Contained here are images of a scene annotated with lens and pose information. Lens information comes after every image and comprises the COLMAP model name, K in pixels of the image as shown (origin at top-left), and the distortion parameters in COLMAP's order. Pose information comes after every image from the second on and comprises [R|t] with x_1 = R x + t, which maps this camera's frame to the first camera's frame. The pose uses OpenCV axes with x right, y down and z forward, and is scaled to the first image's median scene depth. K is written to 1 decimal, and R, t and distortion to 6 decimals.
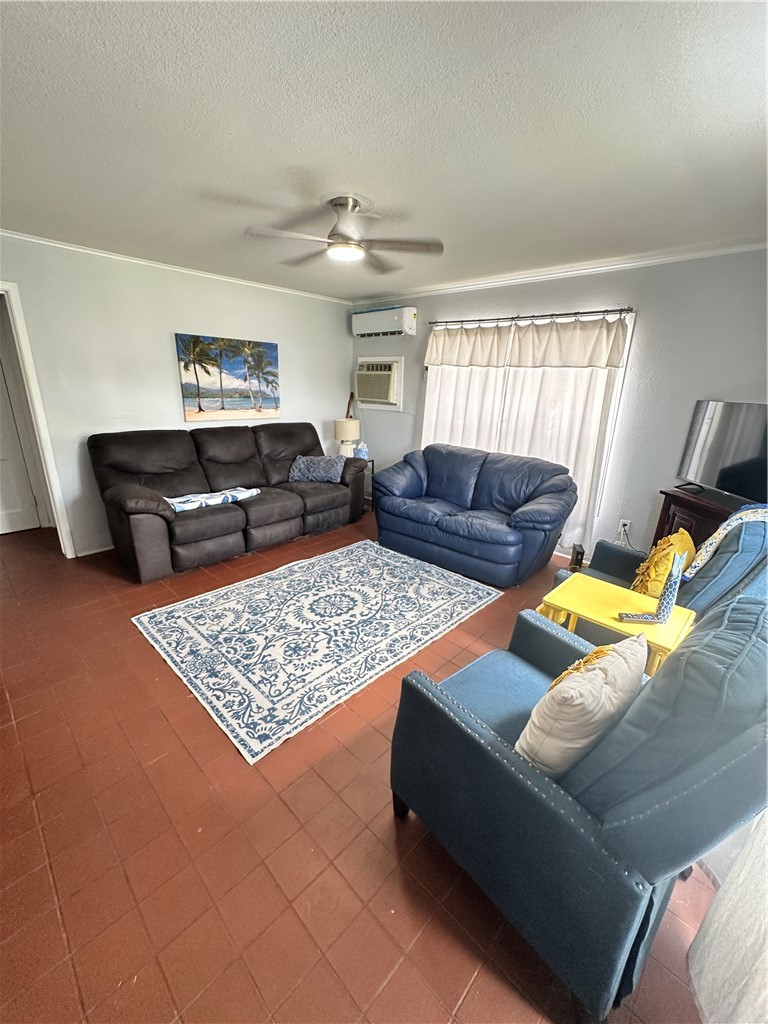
lens RADIAL K [[410.5, 0, 381.6], [0, 410.5, 509.8], [0, 0, 1]] dist [0.001027, -0.000768]
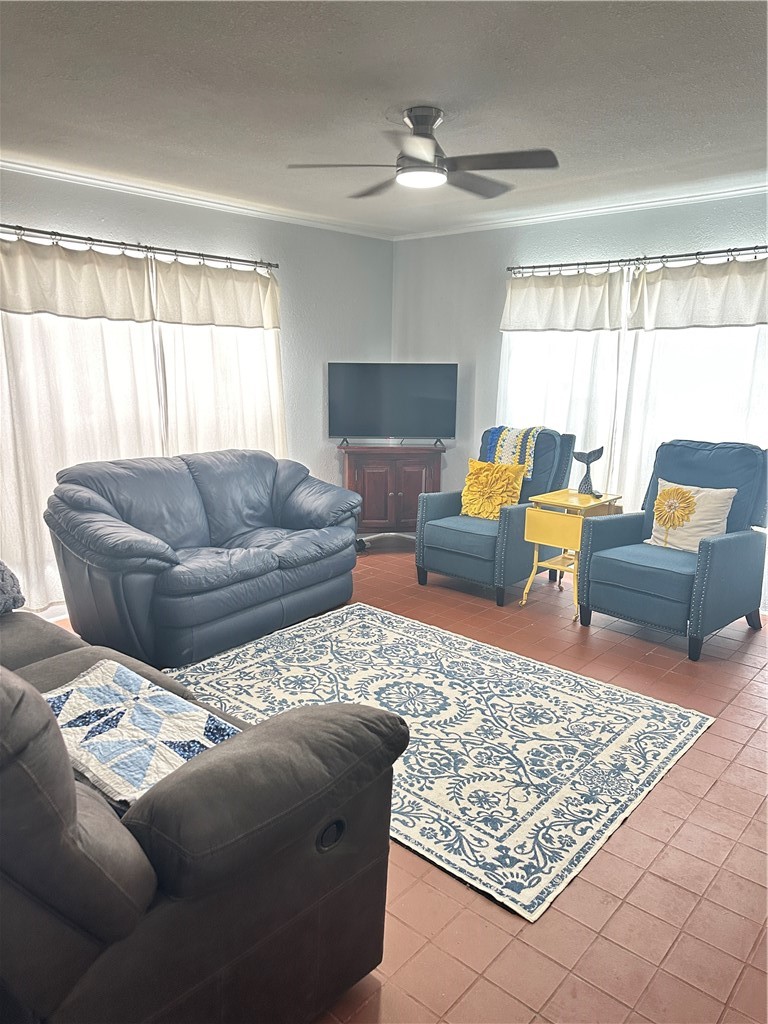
lens RADIAL K [[705.2, 0, 378.5], [0, 705.2, 519.2], [0, 0, 1]] dist [0.033252, -0.007977]
pose [[-0.020420, -0.256921, 0.966217, -1.321656], [0.294970, 0.921853, 0.251358, -0.377839], [-0.955288, 0.290137, 0.056960, 1.086784]]
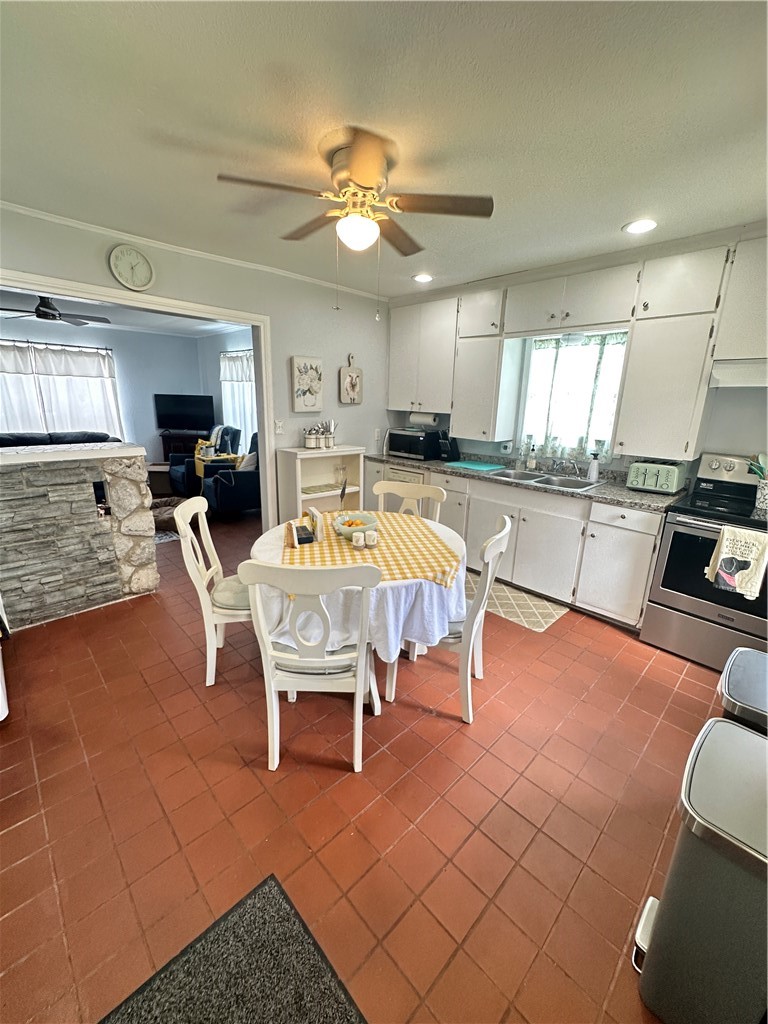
lens RADIAL K [[410.5, 0, 383.1], [0, 410.5, 510.8], [0, 0, 1]] dist [0.001027, -0.000768]
pose [[0.044200, -0.292805, 0.955150, -1.876194], [0.278252, 0.921860, 0.269724, 0.085516], [-0.959491, 0.253850, 0.122220, -0.405628]]
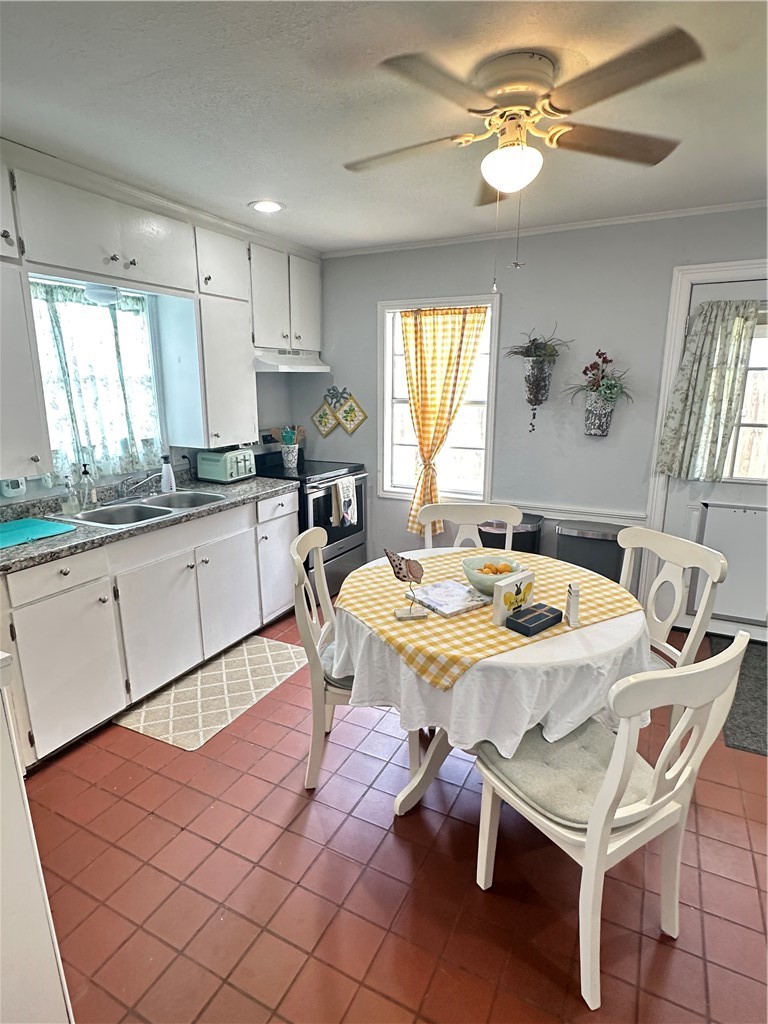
lens RADIAL K [[552.6, 0, 381.0], [0, 552.6, 512.5], [0, 0, 1]] dist [0.000690, 0.002351]
pose [[-0.956819, 0.041745, -0.287671, -0.636724], [-0.110025, 0.863997, 0.491329, -0.137936], [0.269058, 0.501764, -0.822096, 0.371158]]
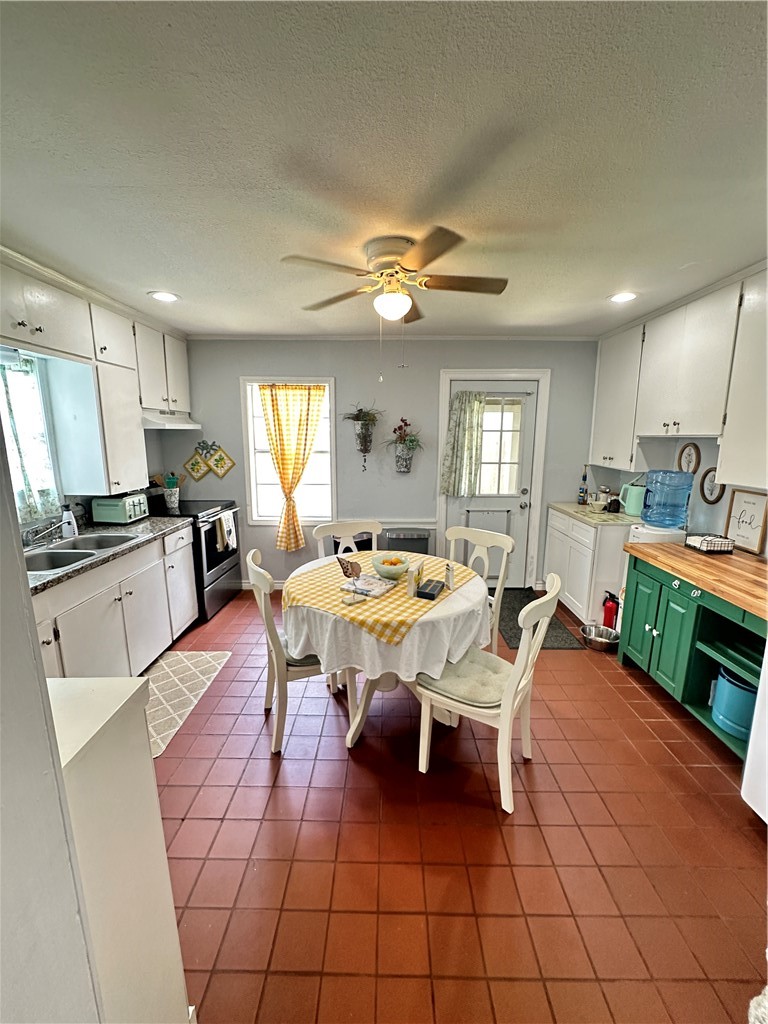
lens RADIAL K [[410.5, 0, 383.6], [0, 410.5, 512.6], [0, 0, 1]] dist [0.001027, -0.000768]
pose [[-0.728490, 0.097422, -0.678094, -0.399573], [-0.226737, 0.899760, 0.372858, -0.117122], [0.646446, 0.425372, -0.633376, 0.302711]]
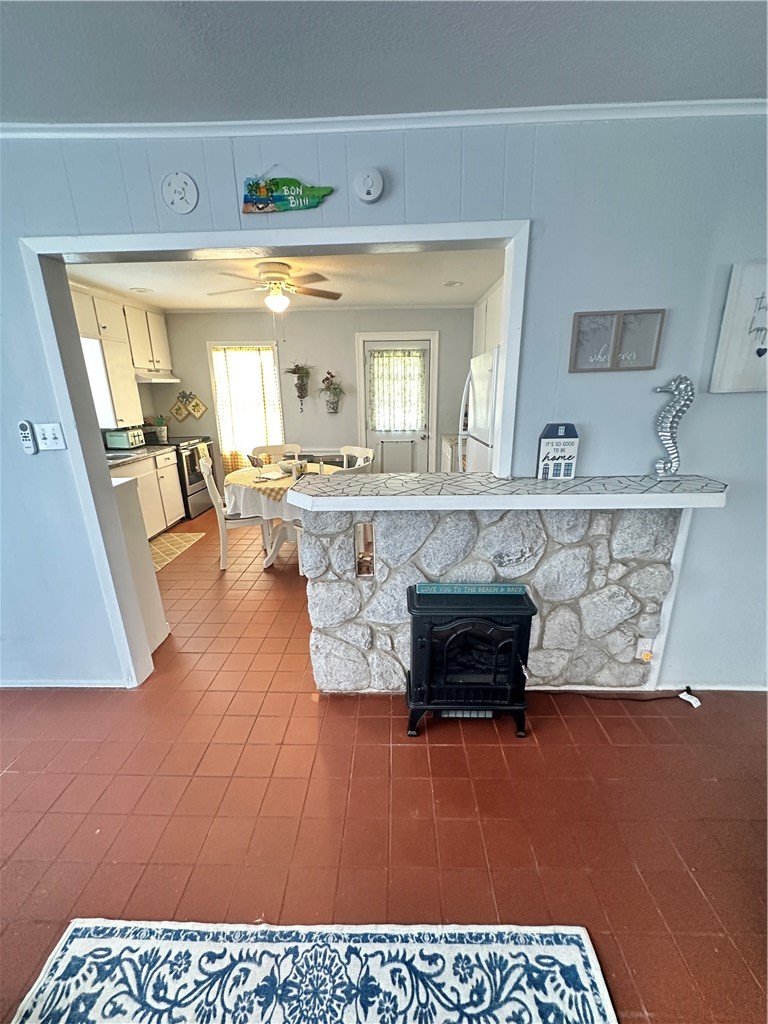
lens RADIAL K [[410.5, 0, 384.1], [0, 410.5, 513.0], [0, 0, 1]] dist [0.001027, -0.000768]
pose [[-0.739546, 0.181057, -0.648298, -0.266945], [-0.207374, 0.855009, 0.475348, -0.314124], [0.640366, 0.485982, -0.594772, 0.996168]]
